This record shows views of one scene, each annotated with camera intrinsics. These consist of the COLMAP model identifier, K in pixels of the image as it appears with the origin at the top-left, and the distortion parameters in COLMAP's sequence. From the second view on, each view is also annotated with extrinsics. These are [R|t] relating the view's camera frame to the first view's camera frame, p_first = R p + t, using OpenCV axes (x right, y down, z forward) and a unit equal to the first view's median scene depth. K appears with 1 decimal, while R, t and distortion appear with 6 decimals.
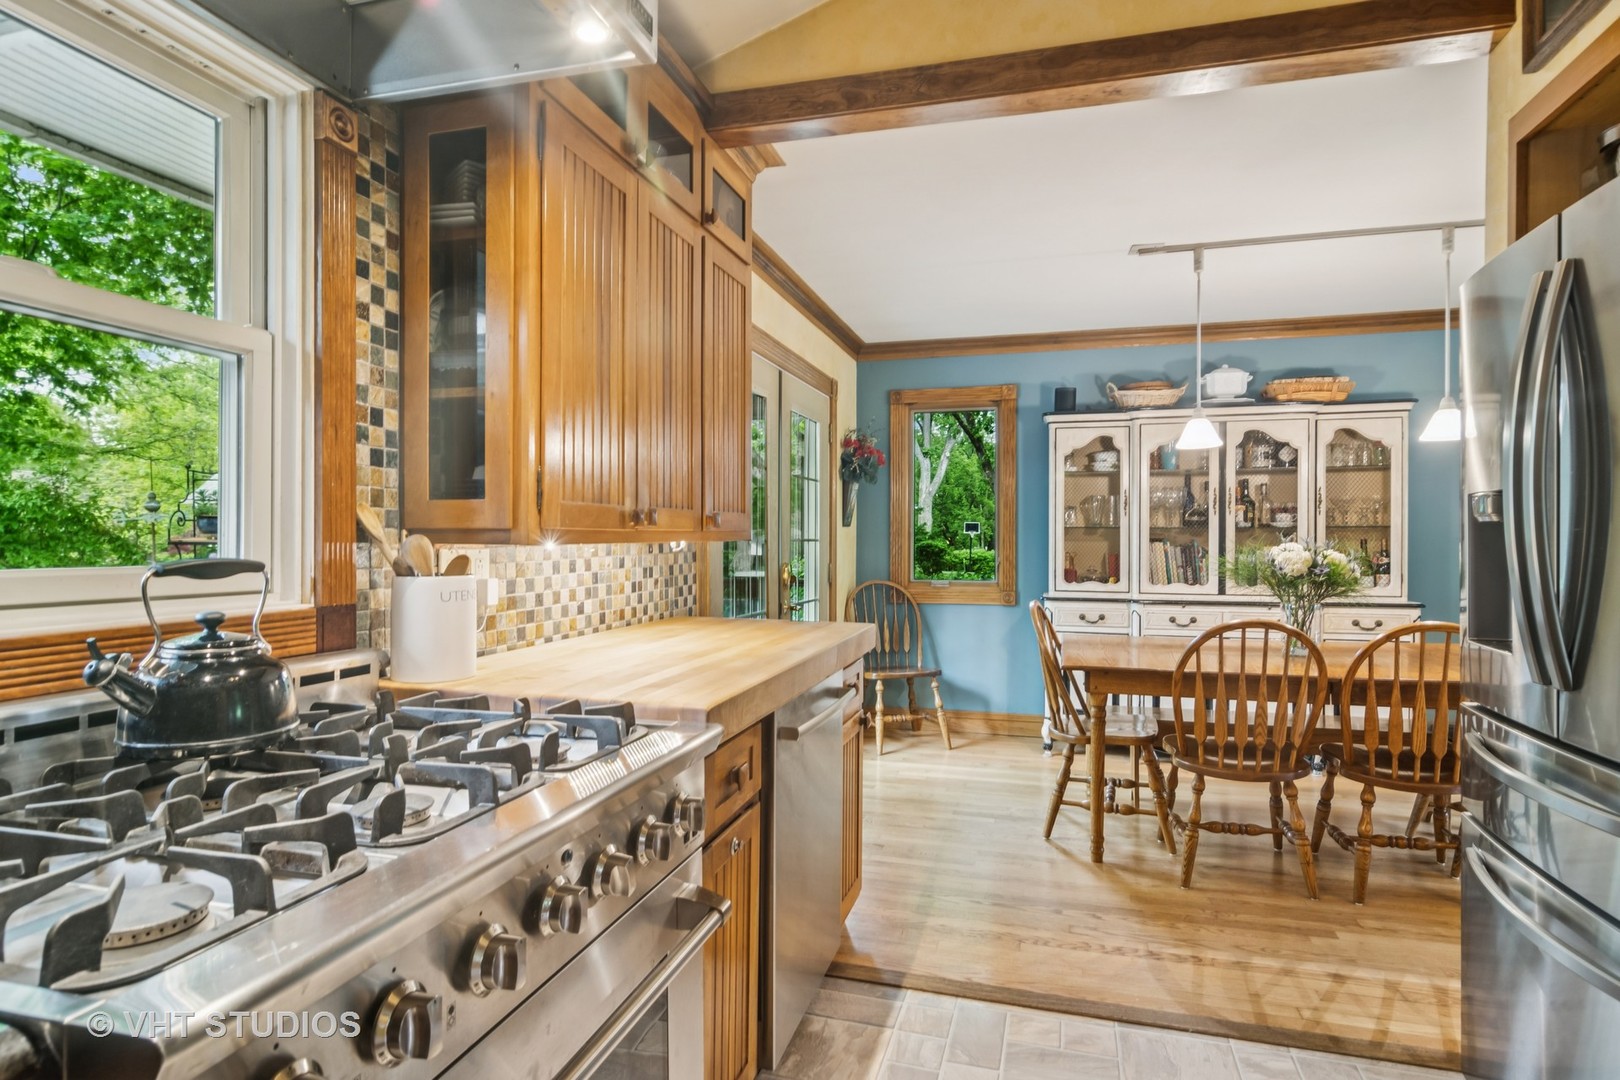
lens RADIAL K [[875.3, 0, 799.4], [0, 875.3, 537.2], [0, 0, 1]] dist [0.000459, -0.002229]
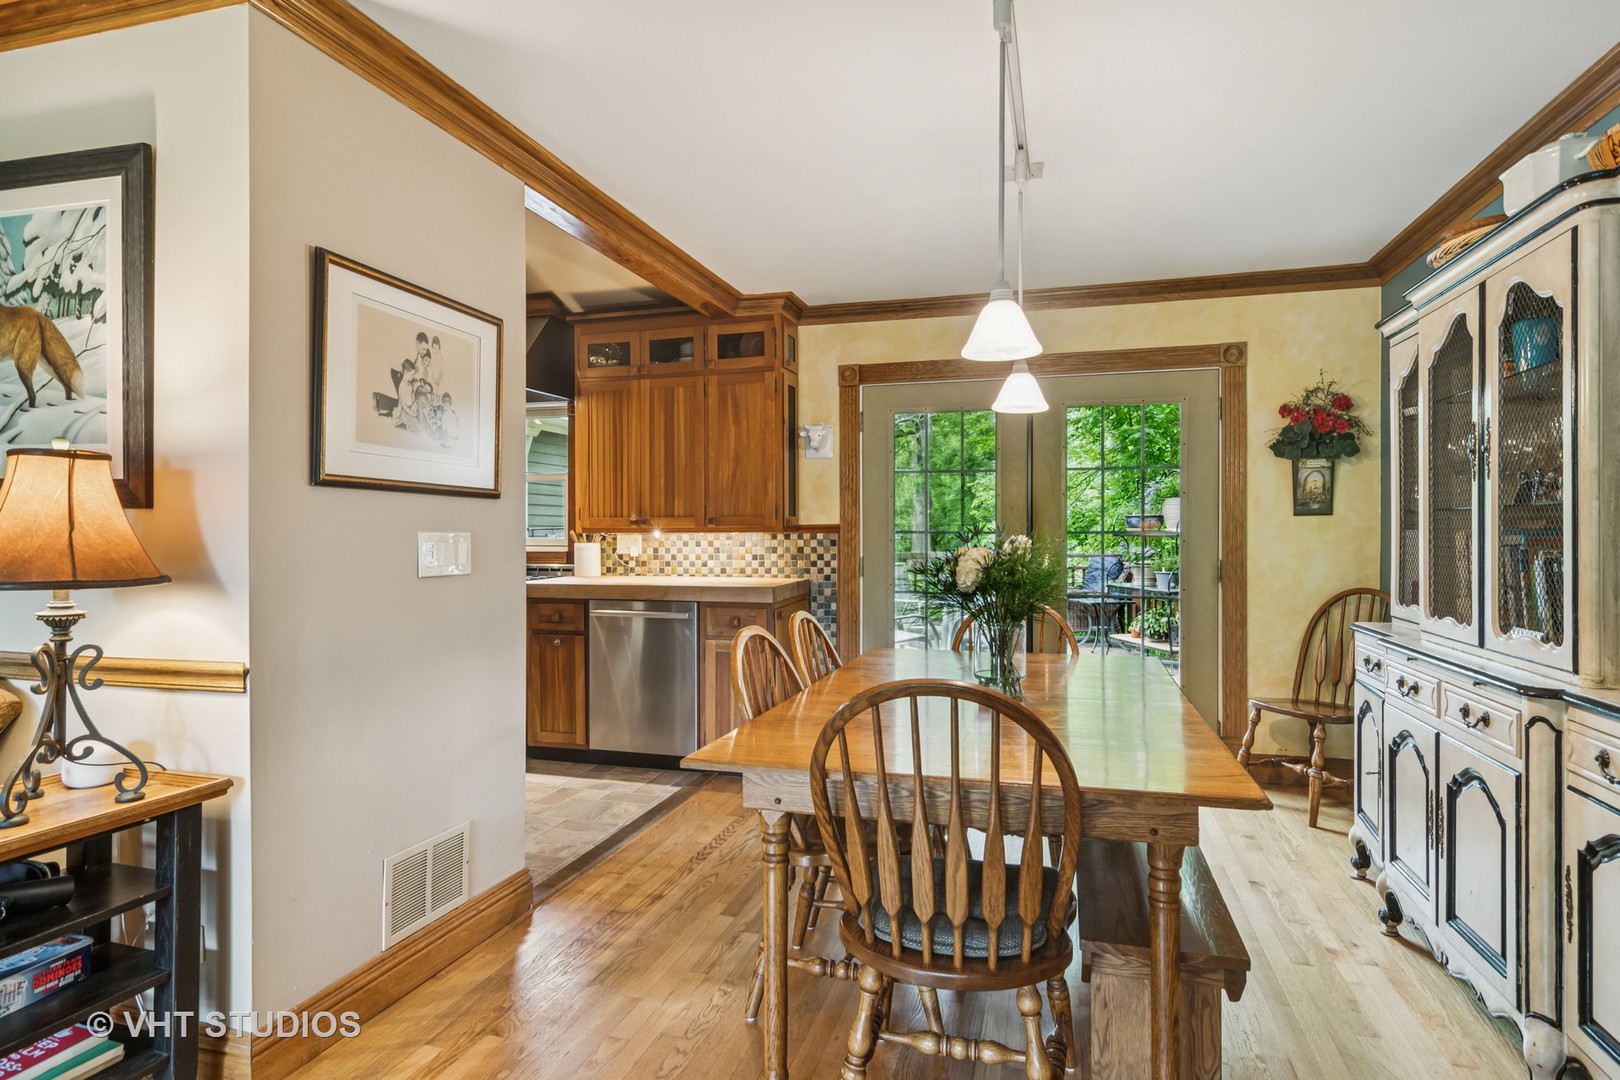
lens RADIAL K [[875.3, 0, 809.9], [0, 875.3, 535.6], [0, 0, 1]] dist [0.000459, -0.002229]
pose [[0.006950, 0.003632, -0.999969, 1.790806], [0.000749, 0.999993, 0.003637, 0.004963], [0.999976, -0.000774, 0.006947, 1.188084]]
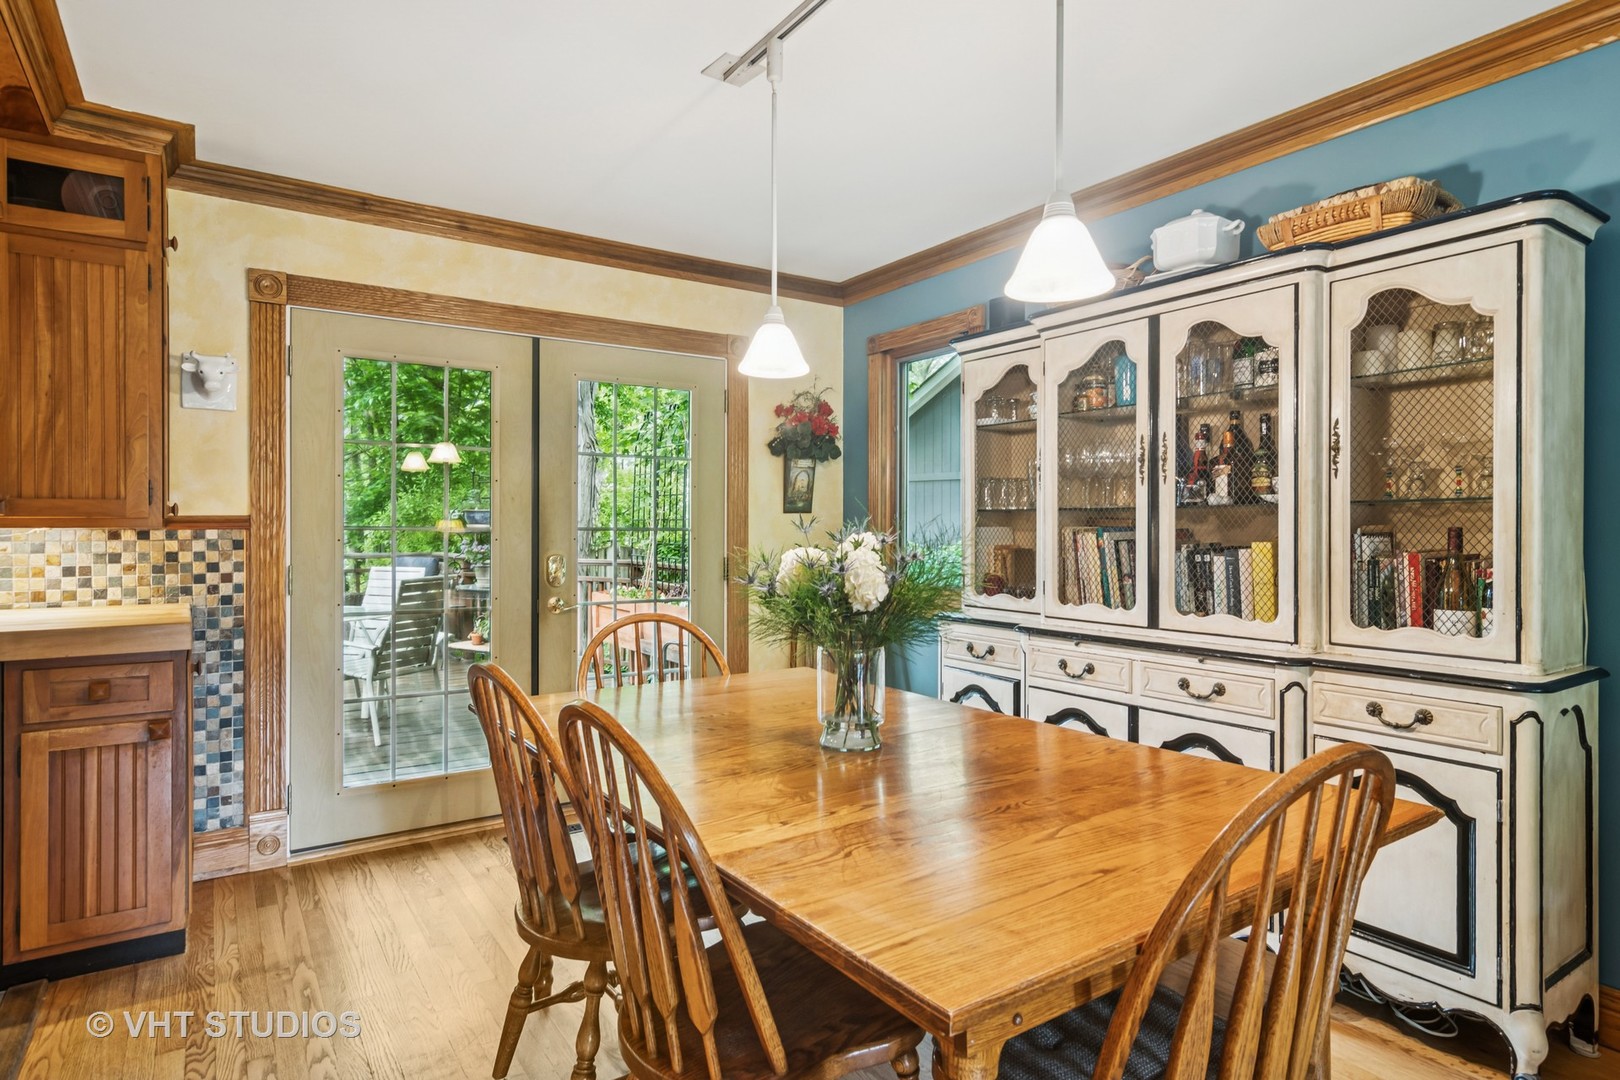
lens RADIAL K [[875.3, 0, 806.1], [0, 875.3, 531.1], [0, 0, 1]] dist [0.000459, -0.002229]
pose [[0.771084, 0.002123, -0.636730, 1.252708], [-0.001030, 0.999997, 0.002087, 0.005706], [0.636733, -0.000953, 0.771084, 0.811472]]
